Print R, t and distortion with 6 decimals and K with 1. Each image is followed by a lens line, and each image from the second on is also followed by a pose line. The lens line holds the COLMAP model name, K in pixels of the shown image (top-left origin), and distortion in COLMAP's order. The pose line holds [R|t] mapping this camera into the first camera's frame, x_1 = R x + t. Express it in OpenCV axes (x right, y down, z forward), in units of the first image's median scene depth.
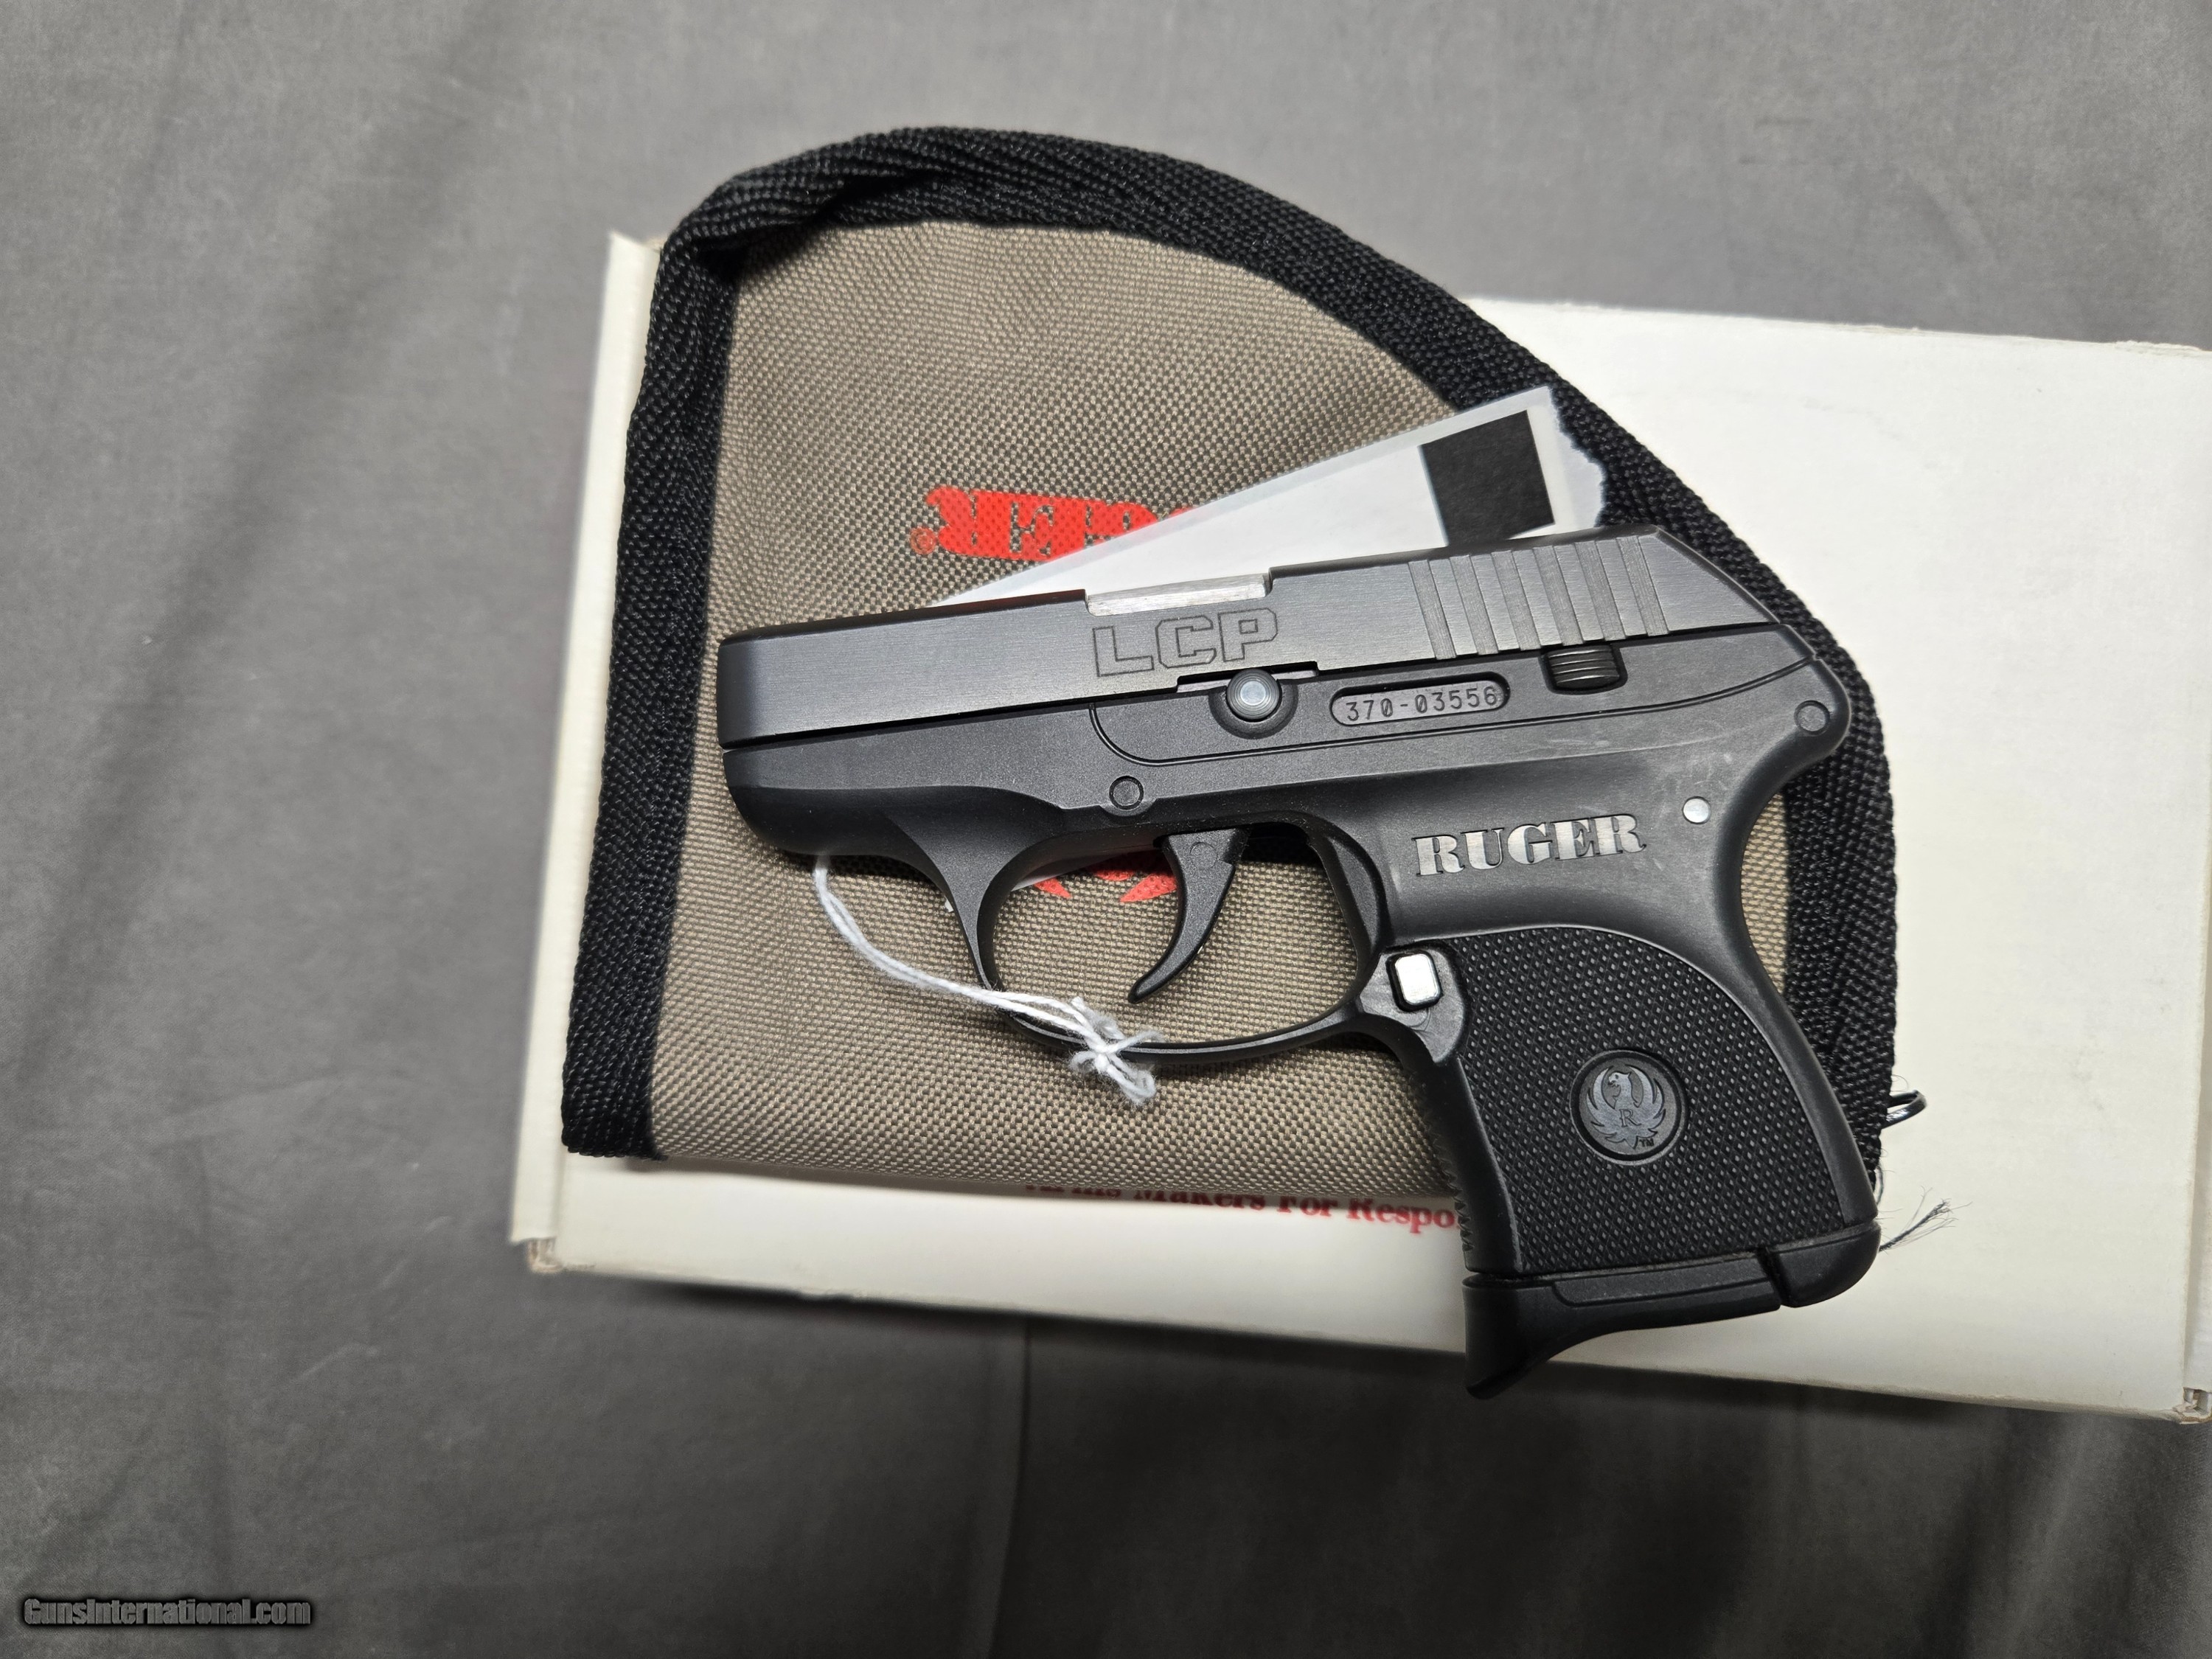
lens RADIAL K [[1512.0, 0, 1115.3], [0, 1512.0, 788.3], [0, 0, 1]] dist [0.011255, -0.026581]
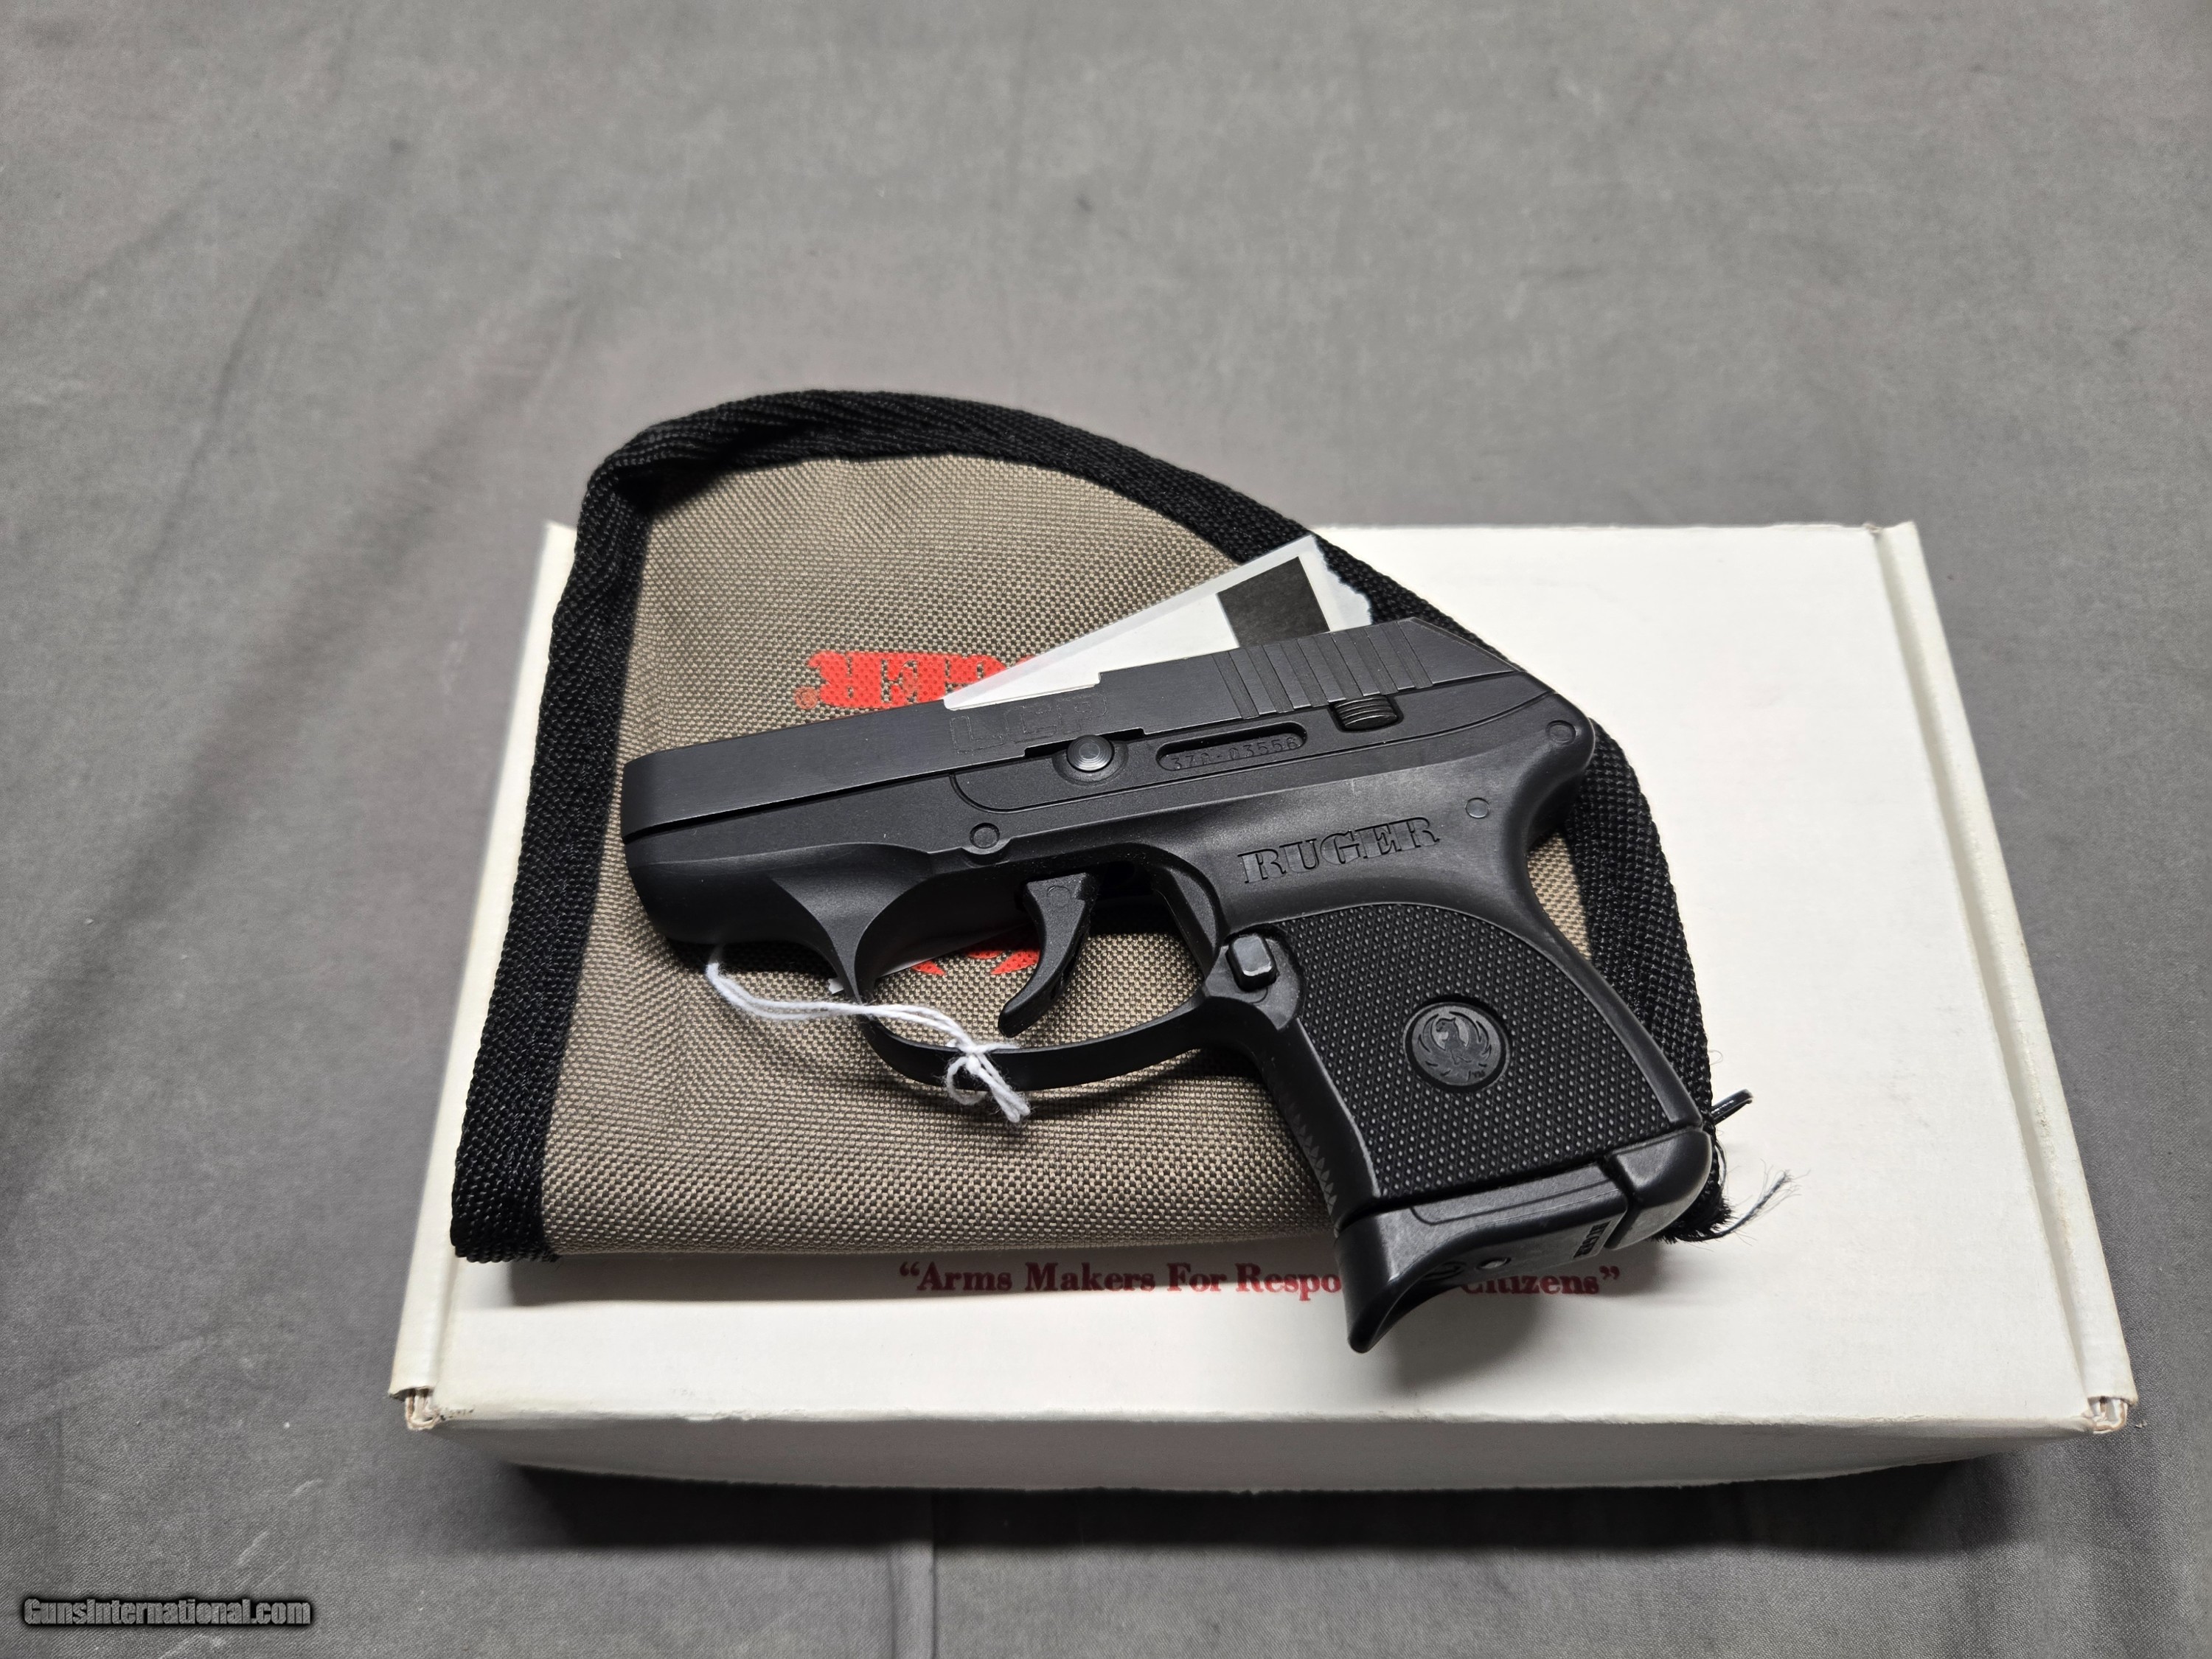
lens RADIAL K [[1480.8, 0, 1106.0], [0, 1480.8, 829.5], [0, 0, 1]] dist [0.019983, -0.029540]
pose [[0.996225, -0.066089, 0.056283, 0.032498], [0.082032, 0.928814, -0.361353, 0.367915], [-0.028395, 0.364606, 0.930729, -0.034926]]
